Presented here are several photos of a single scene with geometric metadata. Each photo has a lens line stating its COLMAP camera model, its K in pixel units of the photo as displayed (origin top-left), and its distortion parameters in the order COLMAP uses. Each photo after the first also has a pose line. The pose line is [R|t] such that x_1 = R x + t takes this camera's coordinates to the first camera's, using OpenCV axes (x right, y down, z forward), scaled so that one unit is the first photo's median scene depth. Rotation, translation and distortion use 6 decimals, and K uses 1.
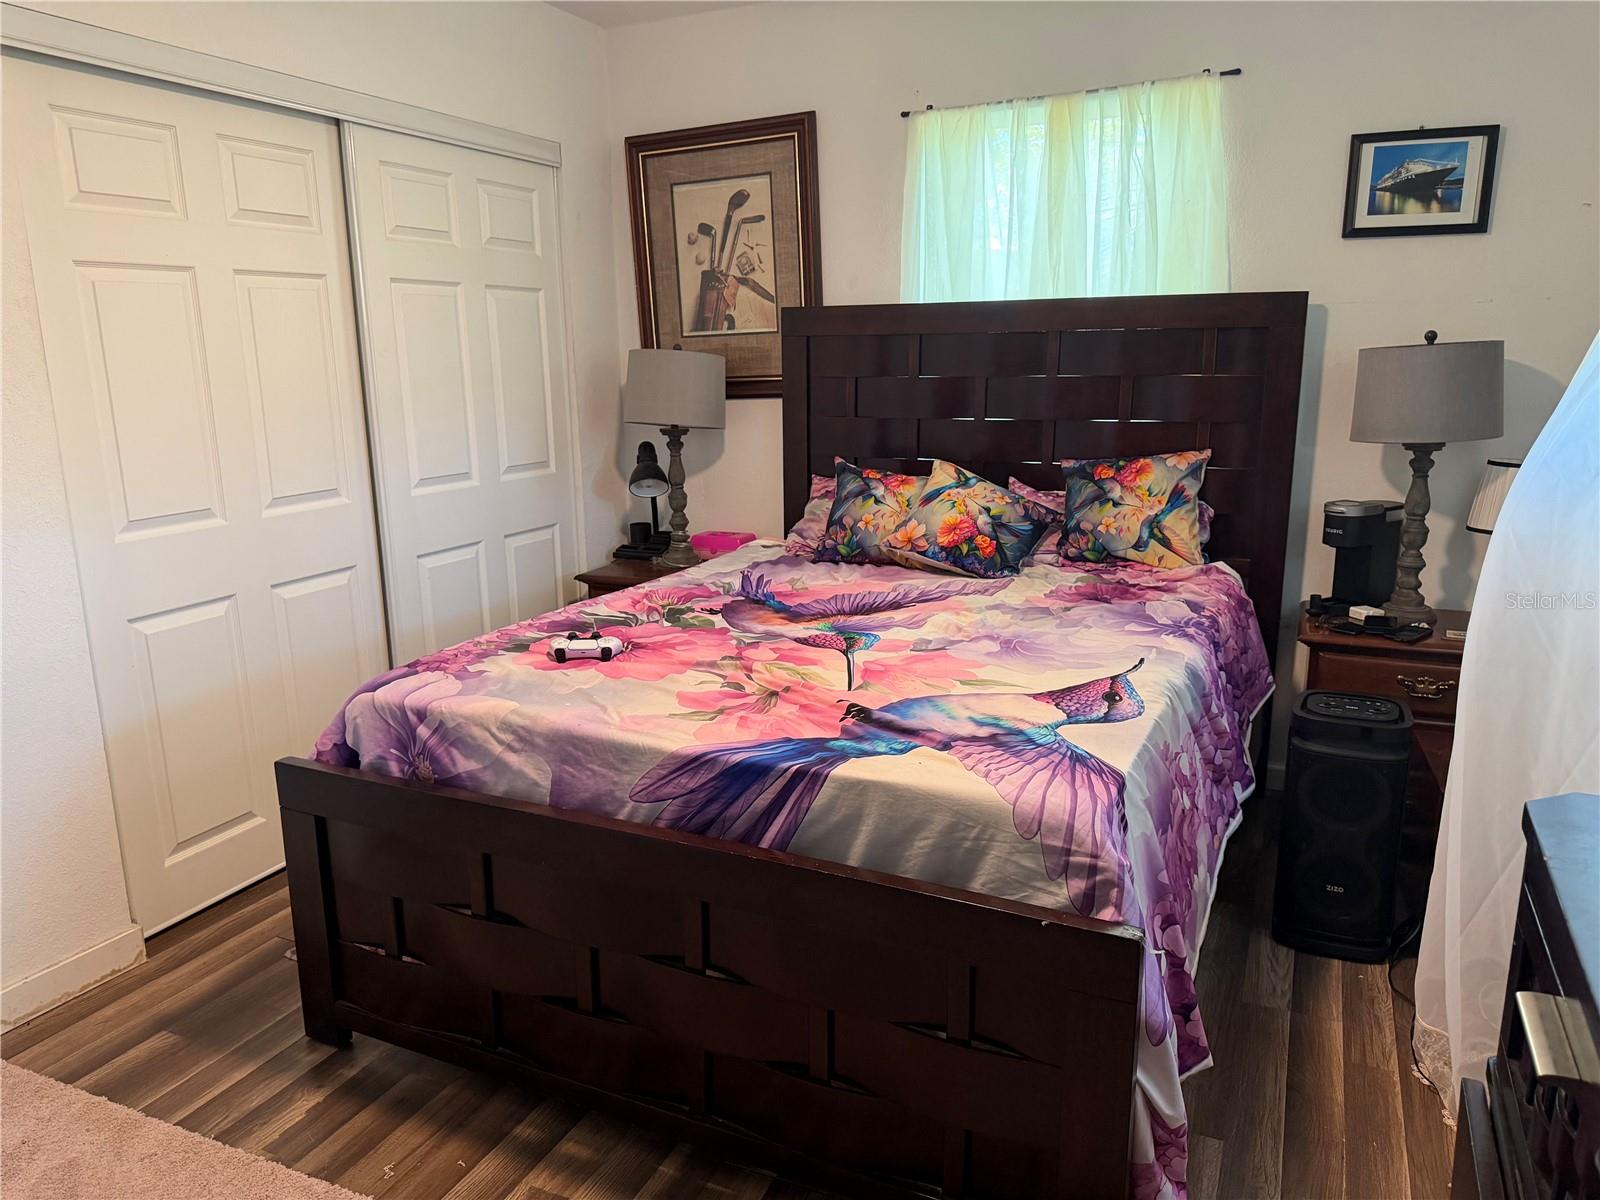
lens RADIAL K [[1152.0, 0, 798.9], [0, 1152.0, 609.6], [0, 0, 1]] dist [0.082213, -0.103220]
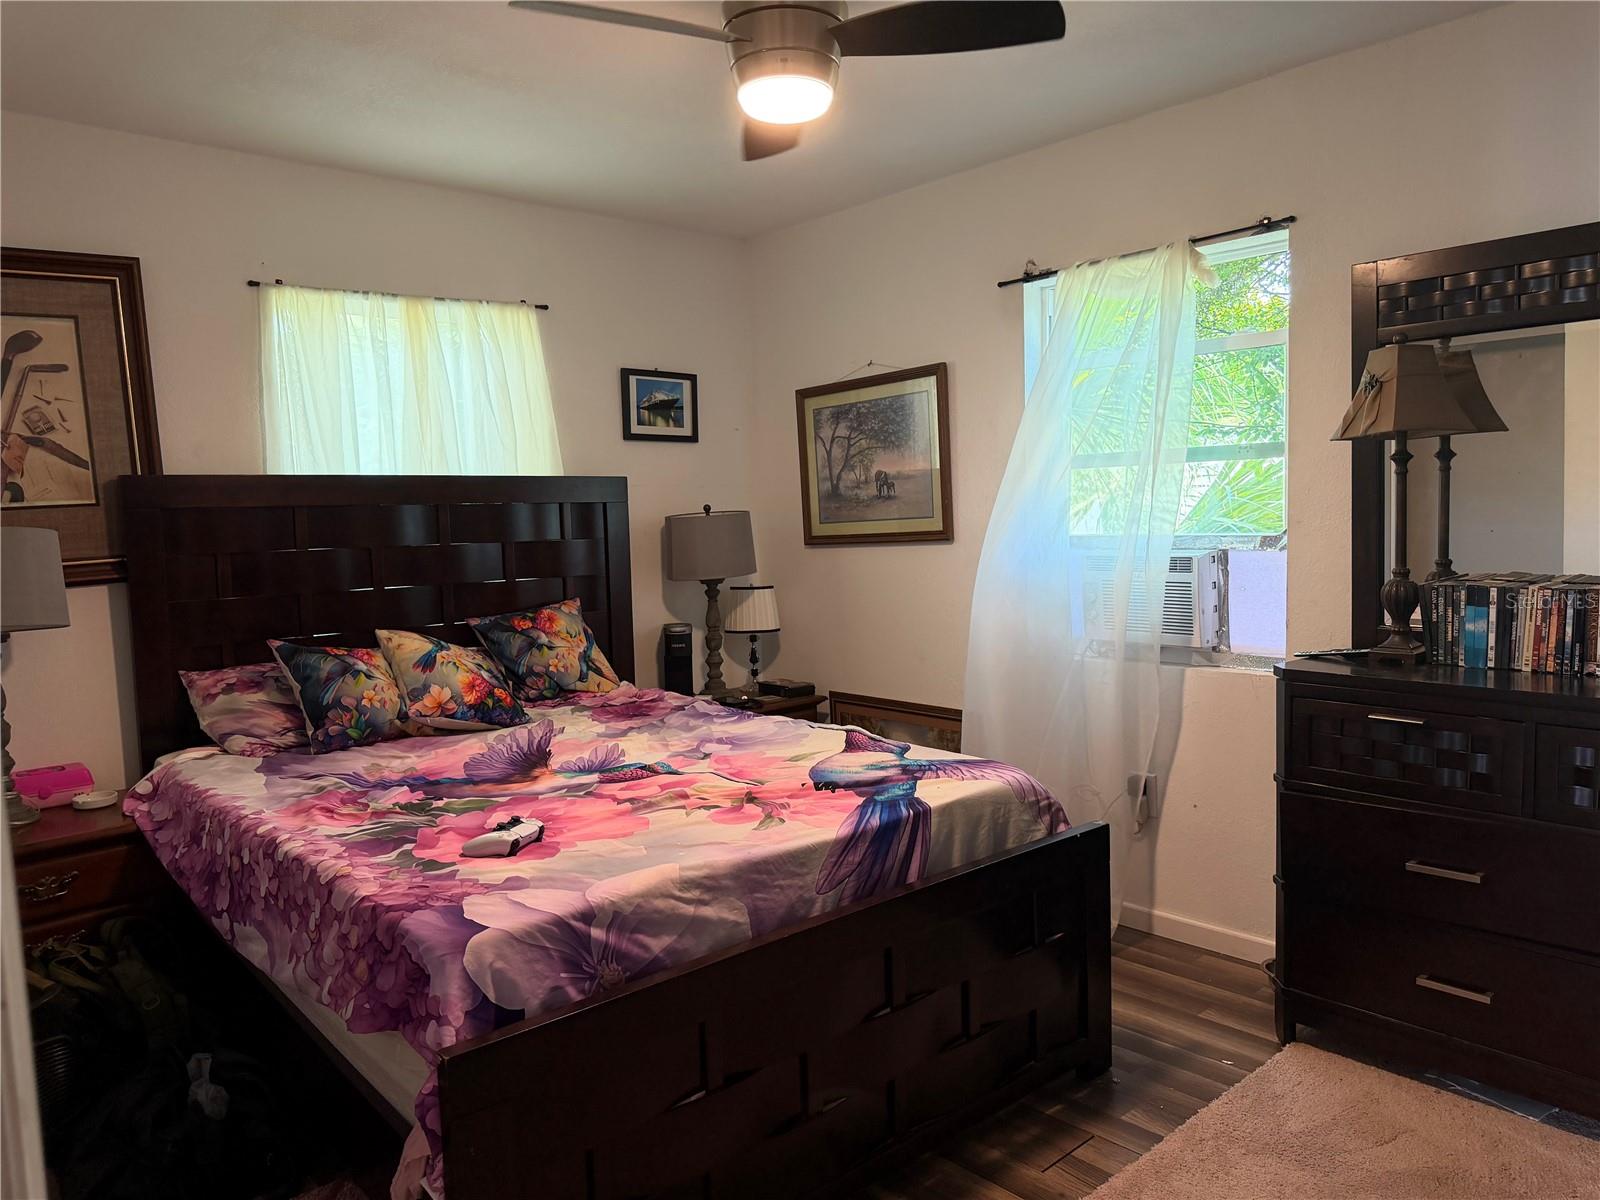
lens RADIAL K [[1150.7, 0, 831.2], [0, 1150.7, 597.2], [0, 0, 1]] dist [0.072196, -0.110294]
pose [[0.360182, -0.071400, 0.930146, -0.871373], [0.228854, 0.973362, -0.013902, -0.074025], [-0.904375, 0.217875, 0.366927, 0.382541]]
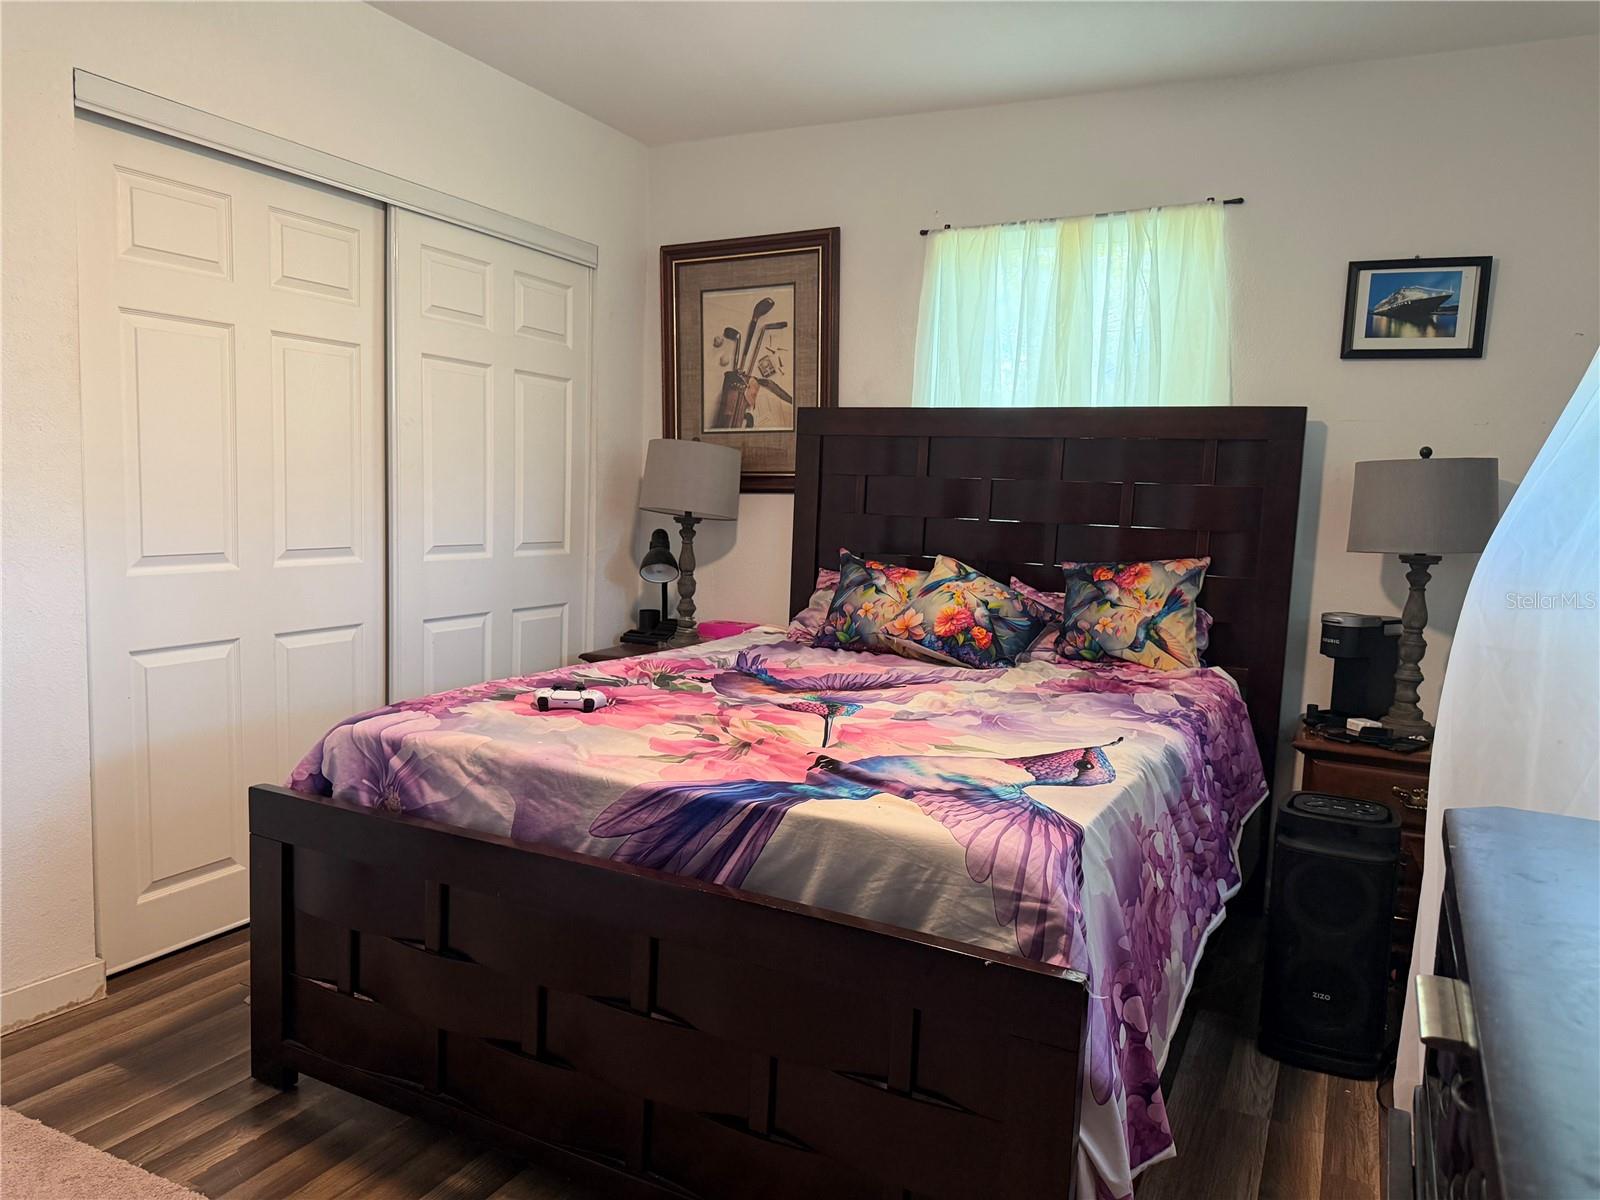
lens RADIAL K [[1152.0, 0, 798.9], [0, 1152.0, 609.6], [0, 0, 1]] dist [0.082213, -0.103220]
pose [[0.998020, 0.054330, -0.031688, 0.040752], [-0.057751, 0.991147, -0.119553, 0.061023], [0.024912, 0.121146, 0.992322, -0.005457]]
